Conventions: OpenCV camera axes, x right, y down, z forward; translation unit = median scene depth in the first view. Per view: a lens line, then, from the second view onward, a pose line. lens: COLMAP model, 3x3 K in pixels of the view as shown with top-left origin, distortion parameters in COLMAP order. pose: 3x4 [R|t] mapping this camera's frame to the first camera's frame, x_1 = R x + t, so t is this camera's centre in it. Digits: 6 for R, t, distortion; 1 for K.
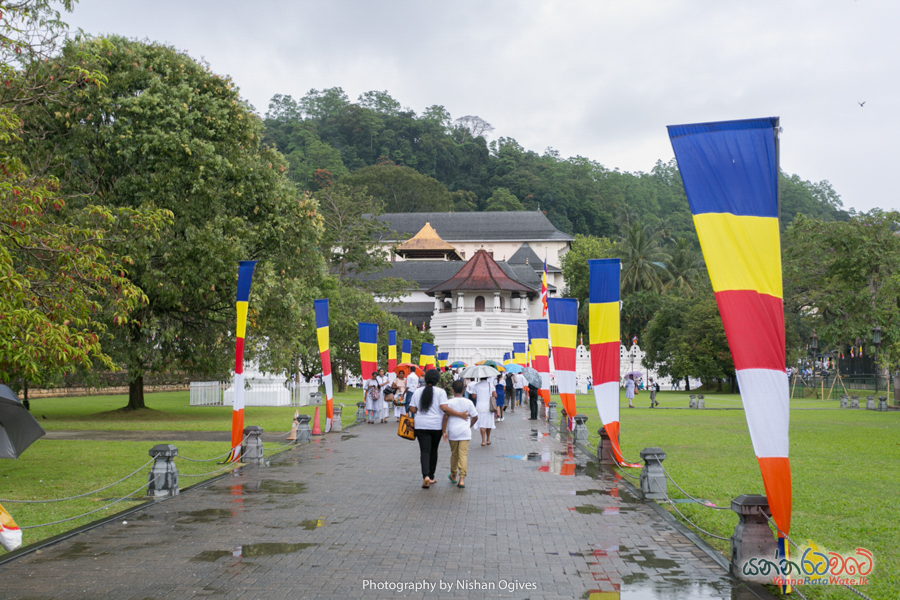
lens RADIAL K [[826.0, 0, 450.0], [0, 826.0, 300.0], [0, 0, 1]] dist [0.002442, 0.004464]
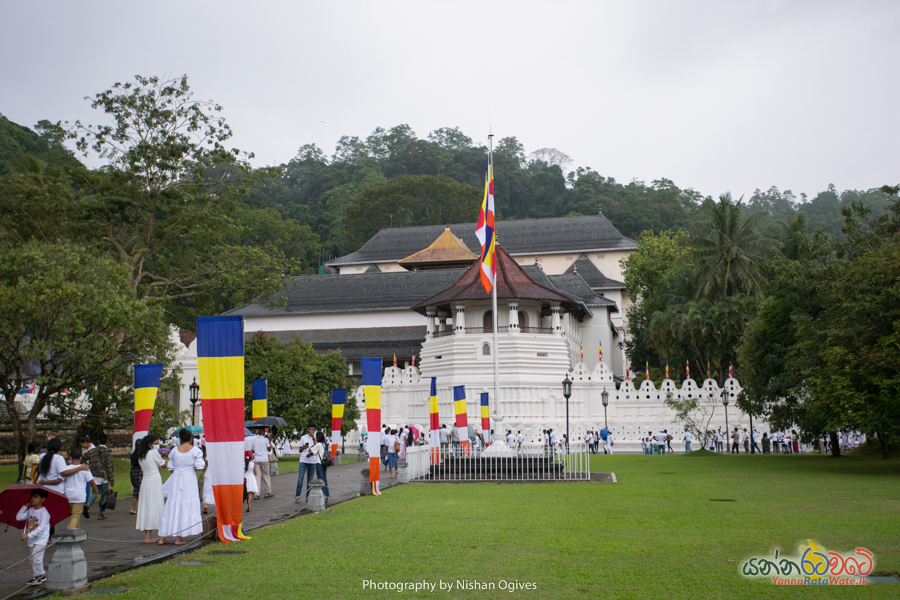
lens RADIAL K [[826.0, 0, 450.0], [0, 826.0, 300.0], [0, 0, 1]] dist [0.002442, 0.004464]
pose [[0.992936, -0.035310, -0.113274, 0.052045], [0.028402, 0.997670, -0.062030, 0.017918], [0.115201, 0.058374, 0.991626, 0.210988]]
